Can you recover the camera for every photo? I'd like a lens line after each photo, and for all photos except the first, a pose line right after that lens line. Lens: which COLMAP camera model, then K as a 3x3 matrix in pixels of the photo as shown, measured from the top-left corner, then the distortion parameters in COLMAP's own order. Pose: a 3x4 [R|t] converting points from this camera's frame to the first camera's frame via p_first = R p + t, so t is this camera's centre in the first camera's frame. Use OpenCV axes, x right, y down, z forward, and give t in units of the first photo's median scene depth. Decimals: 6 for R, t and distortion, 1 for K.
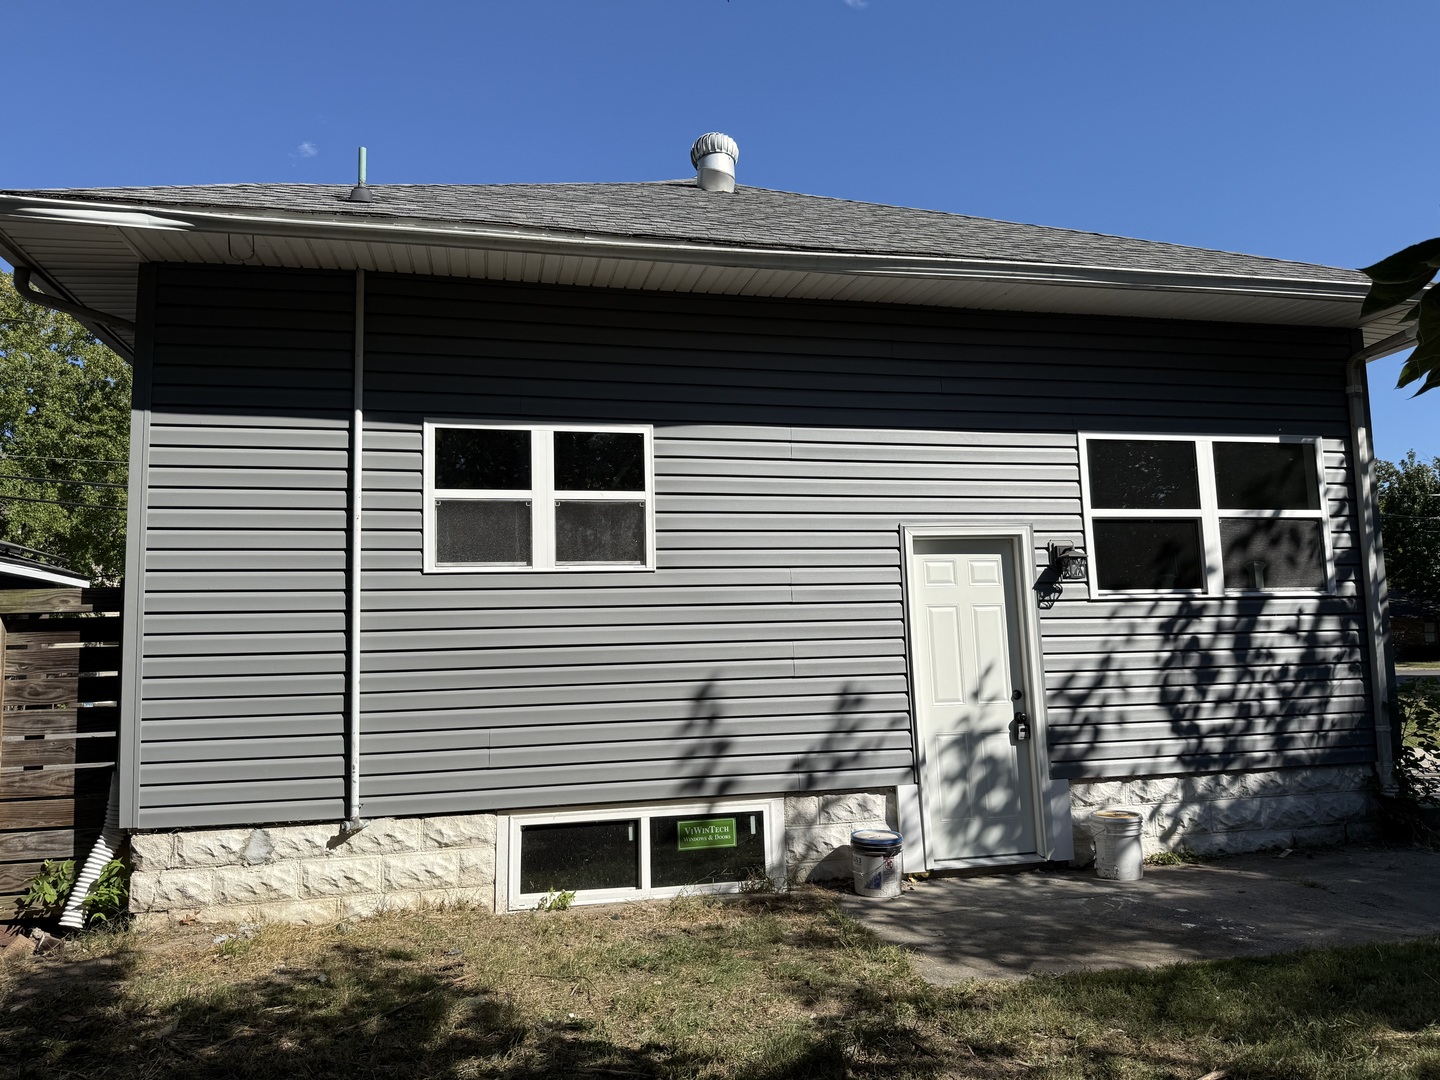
lens RADIAL K [[1004.7, 0, 720.0], [0, 1004.7, 540.0], [0, 0, 1]] dist [0.142530, -0.246434]
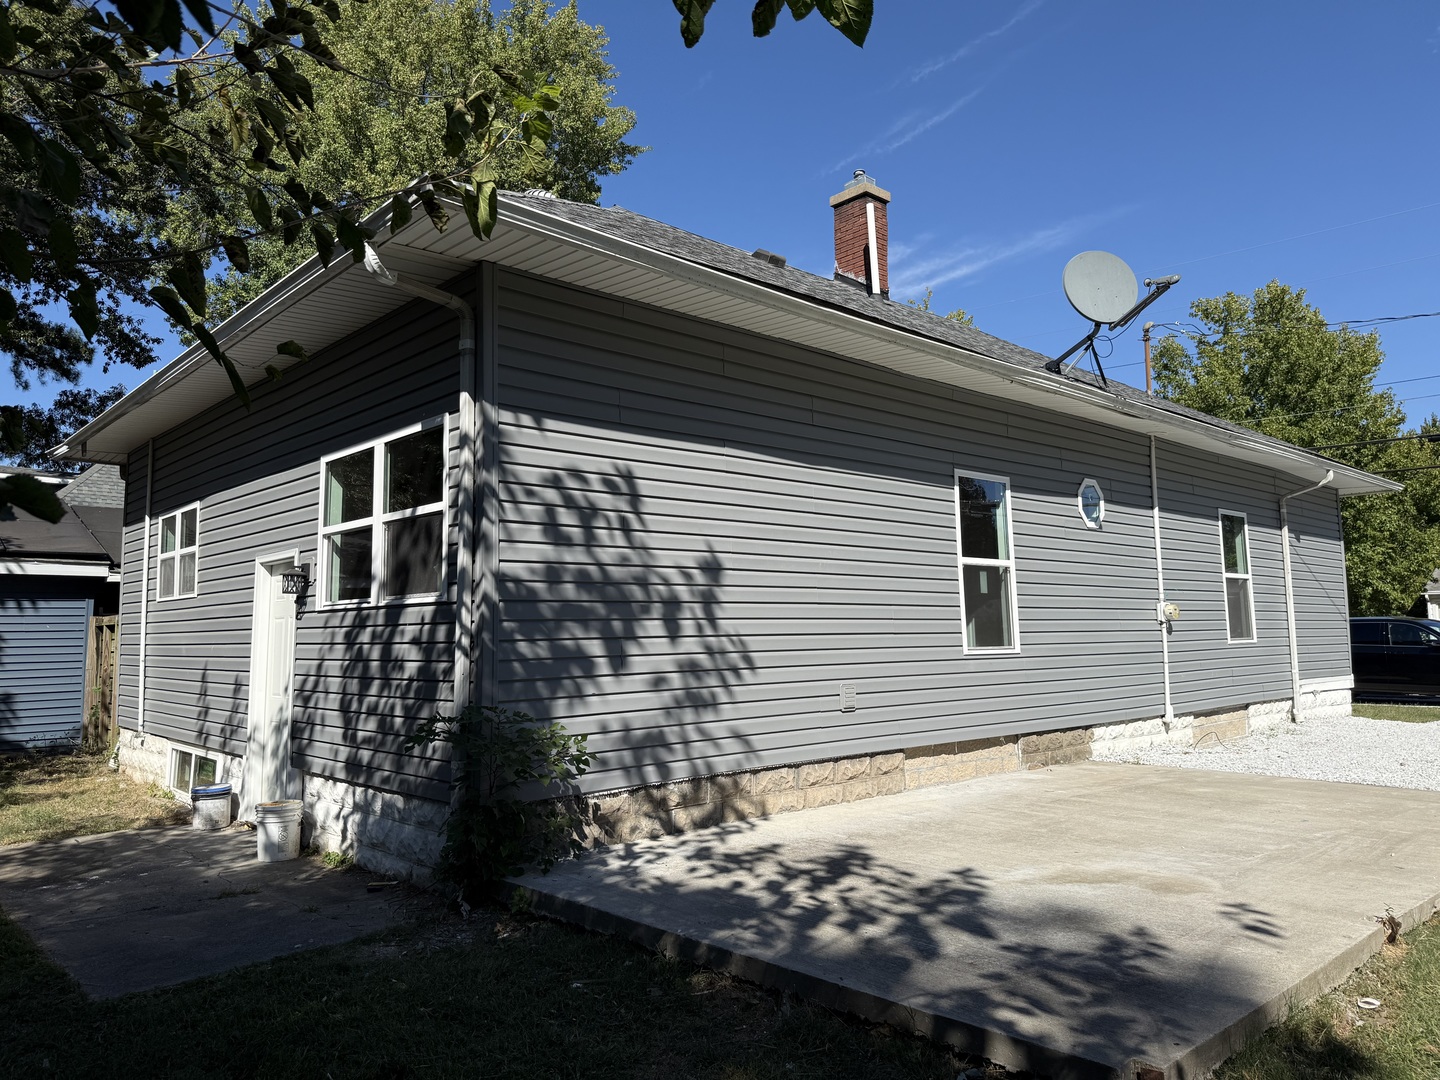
lens RADIAL K [[1004.7, 0, 720.0], [0, 1004.7, 540.0], [0, 0, 1]] dist [0.142530, -0.246434]
pose [[0.502302, -0.060593, -0.862567, 1.474831], [0.105677, 0.994366, -0.008312, 0.035806], [0.858211, -0.086978, 0.505875, 0.791655]]
